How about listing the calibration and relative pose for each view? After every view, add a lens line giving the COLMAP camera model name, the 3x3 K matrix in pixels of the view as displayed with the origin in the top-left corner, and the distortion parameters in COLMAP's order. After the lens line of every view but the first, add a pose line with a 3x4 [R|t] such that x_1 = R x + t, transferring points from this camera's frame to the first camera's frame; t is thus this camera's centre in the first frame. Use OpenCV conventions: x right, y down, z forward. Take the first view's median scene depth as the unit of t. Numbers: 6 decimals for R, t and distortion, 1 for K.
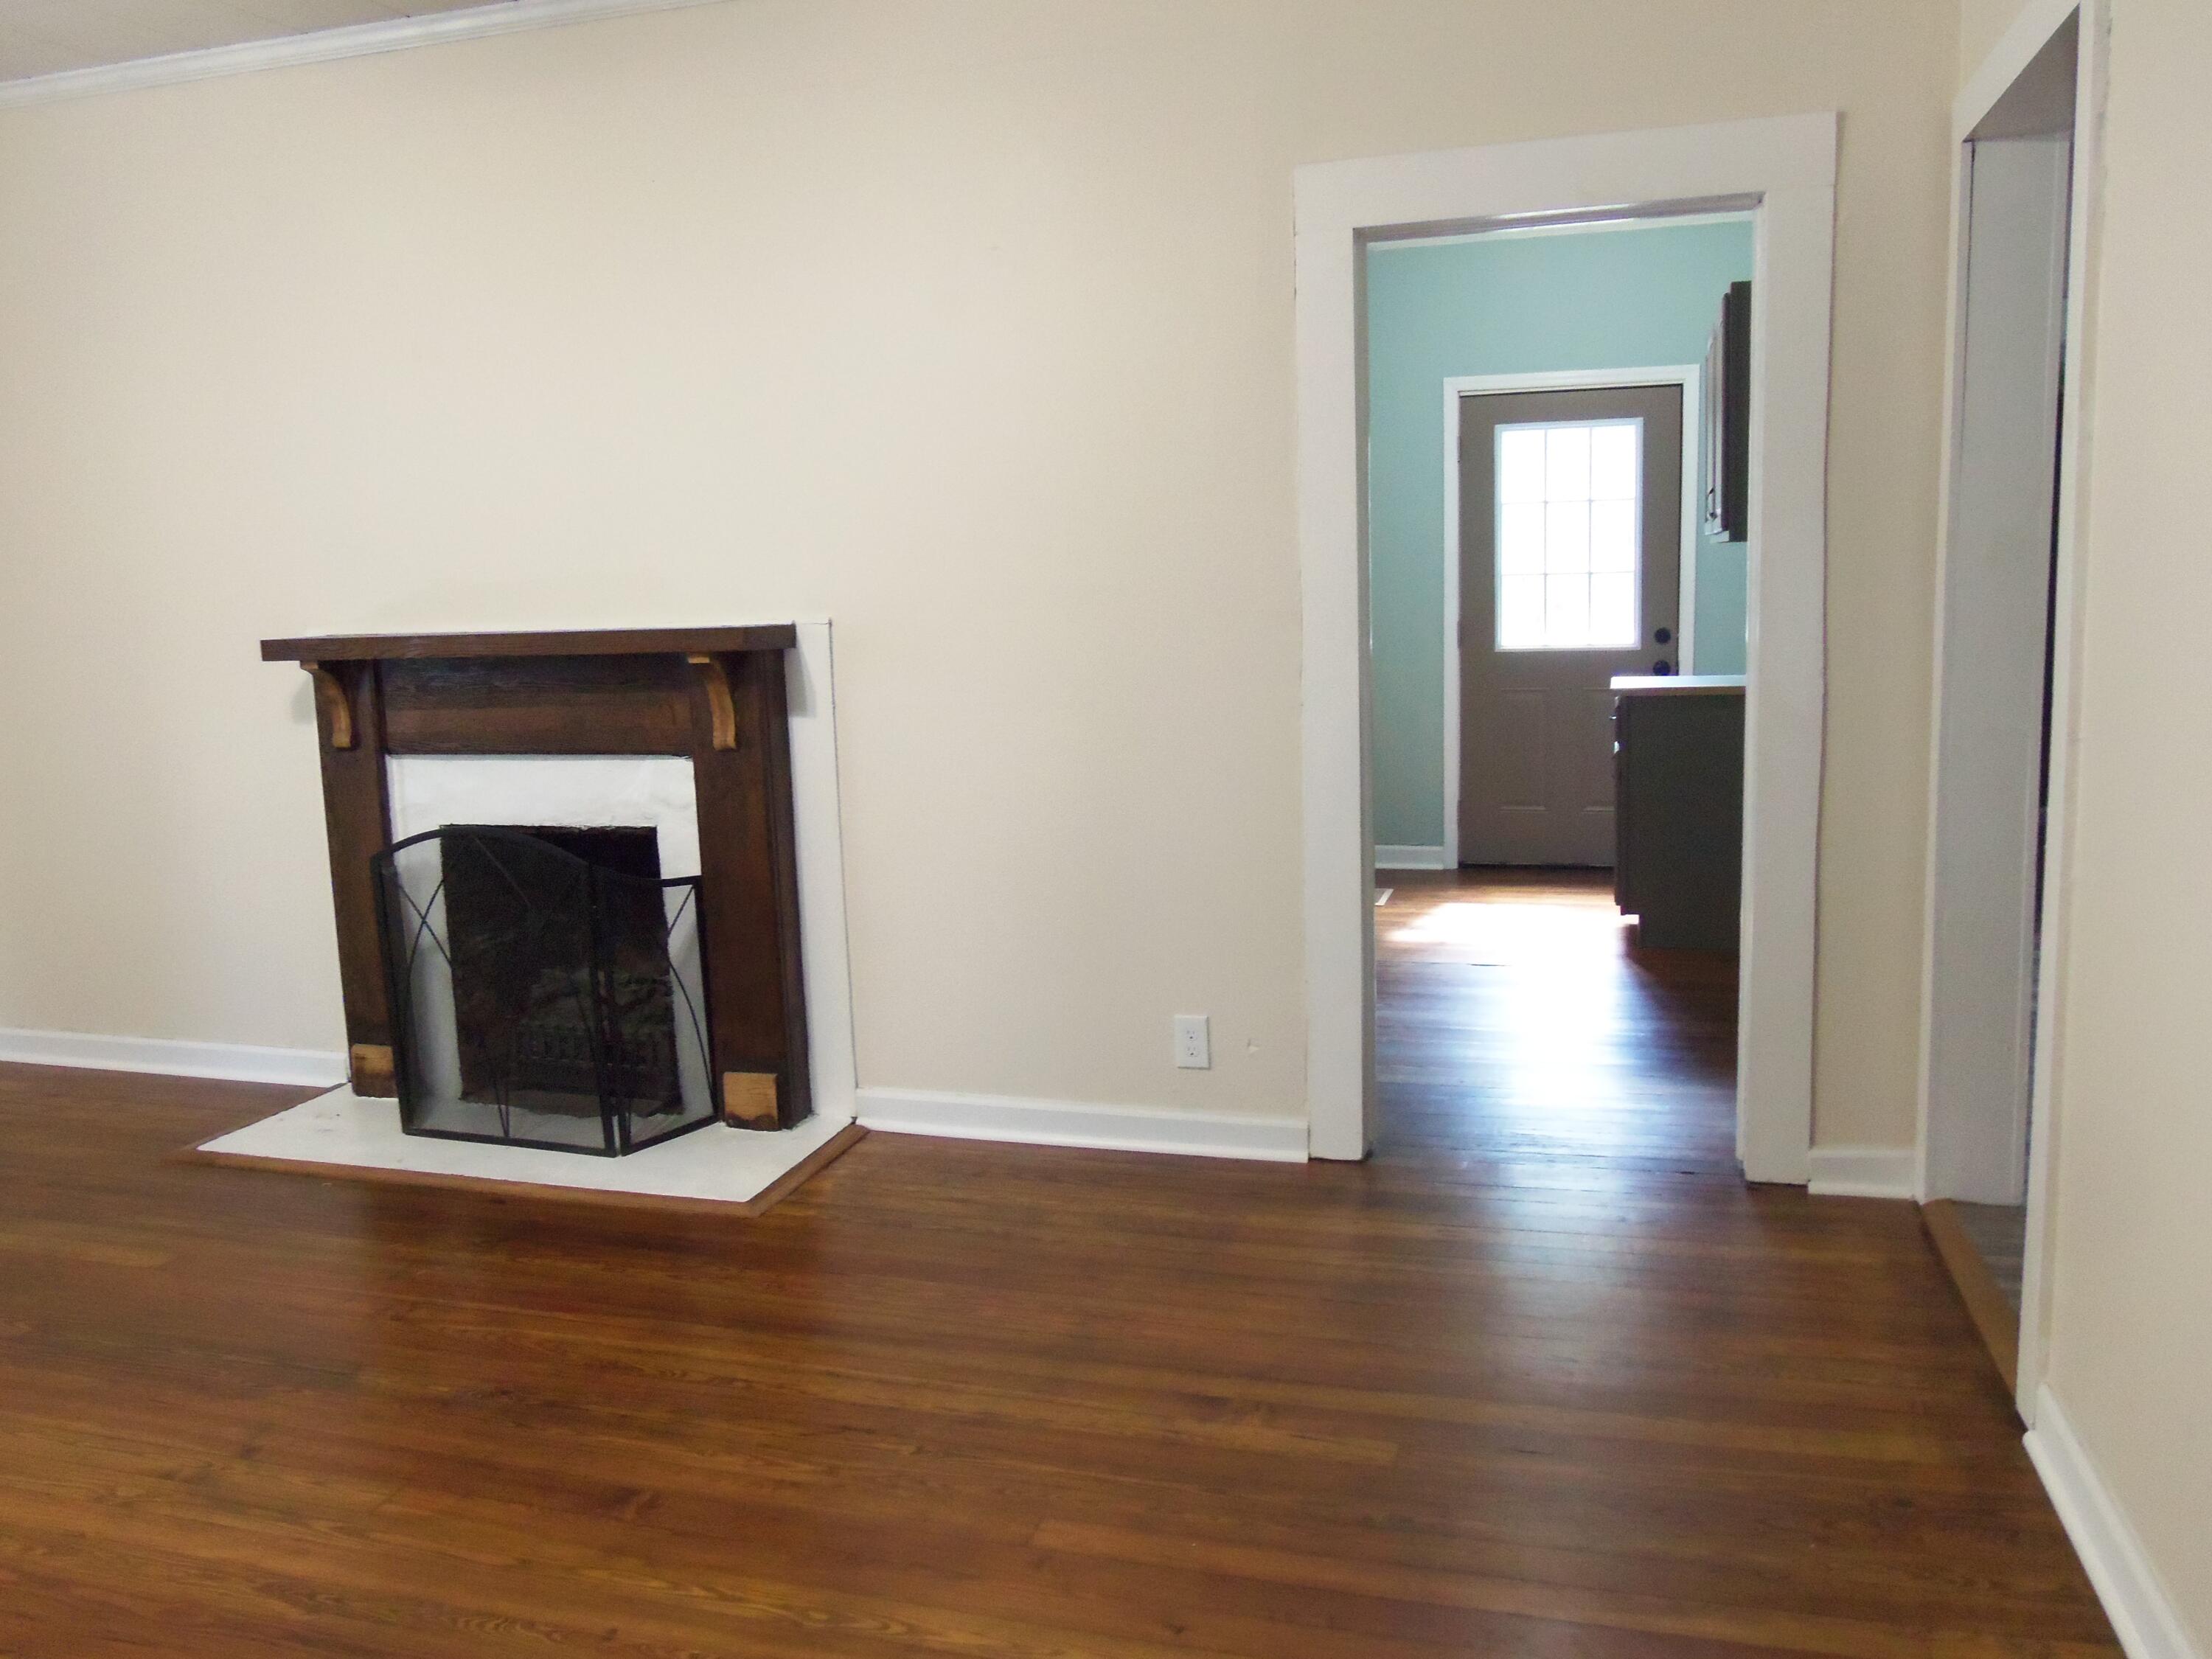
lens RADIAL K [[1703.7, 0, 1106.7], [0, 1703.7, 813.9], [0, 0, 1]] dist [-0.072137, 0.058462]
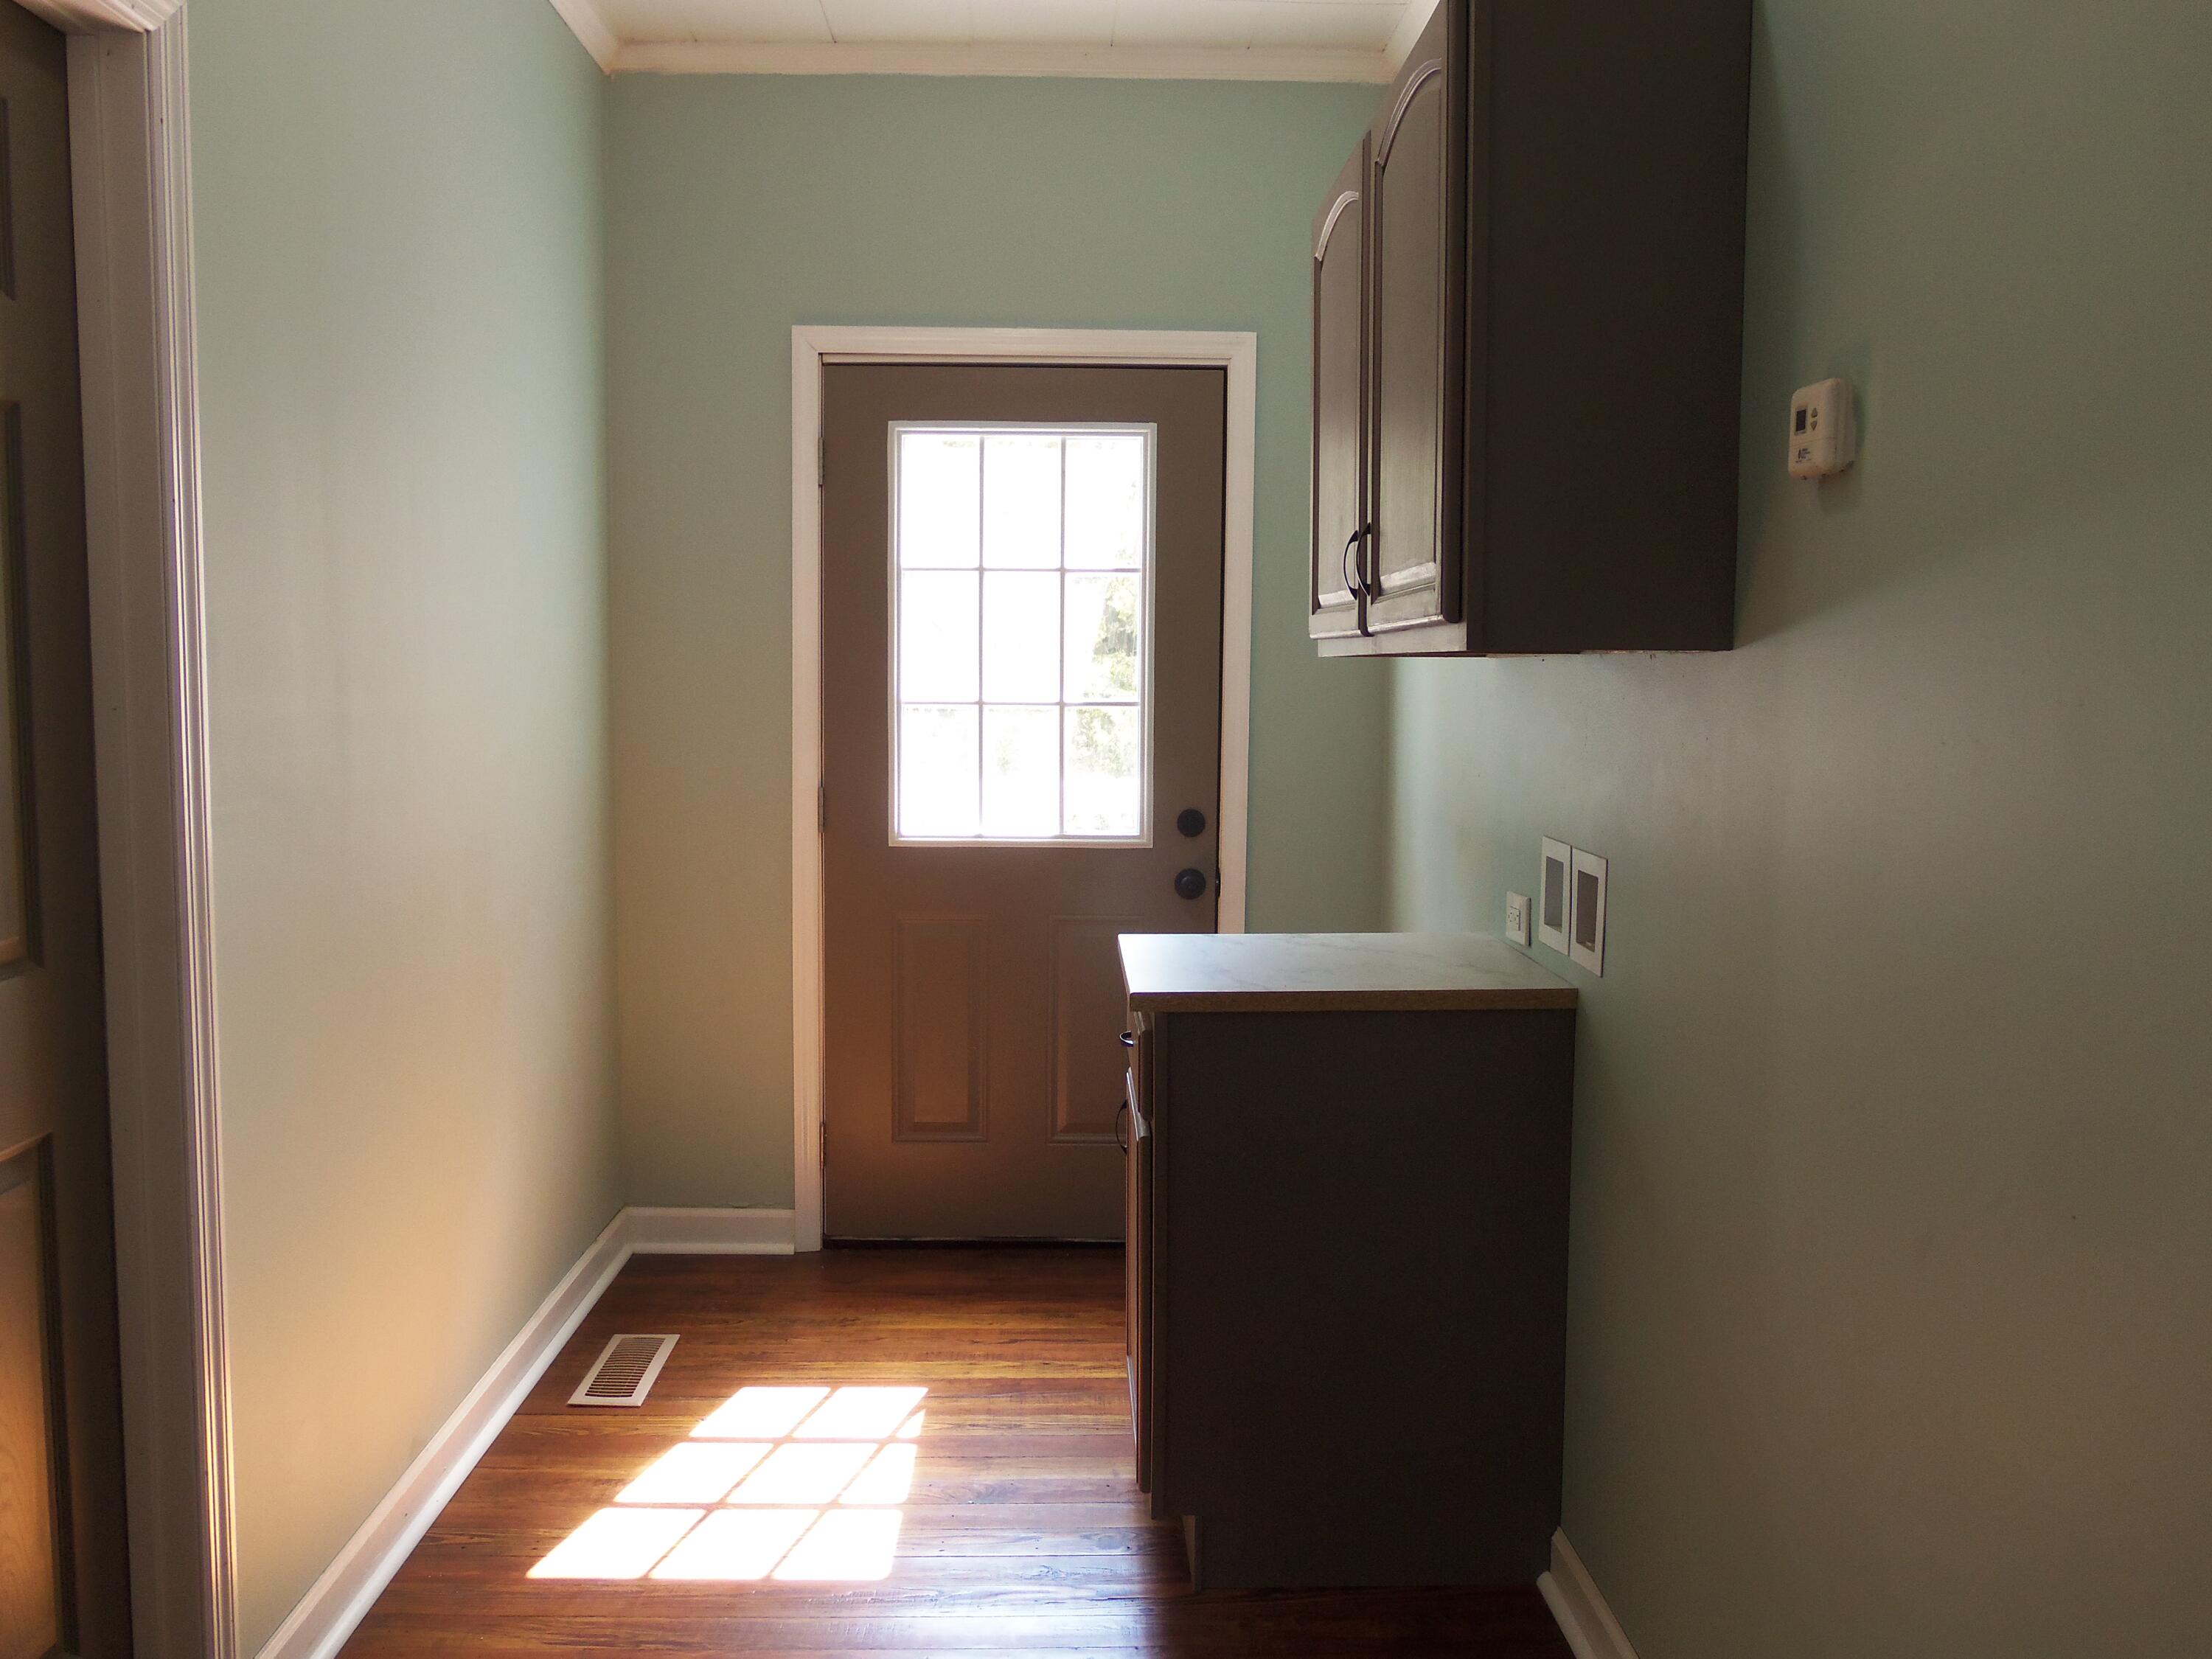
lens RADIAL K [[1703.7, 0, 1106.7], [0, 1703.7, 813.9], [0, 0, 1]] dist [-0.072137, 0.058462]
pose [[0.949774, 0.010872, 0.312747, 0.129171], [0.007995, 0.998227, -0.058983, -0.074889], [-0.312834, 0.058522, 0.948003, 0.480547]]
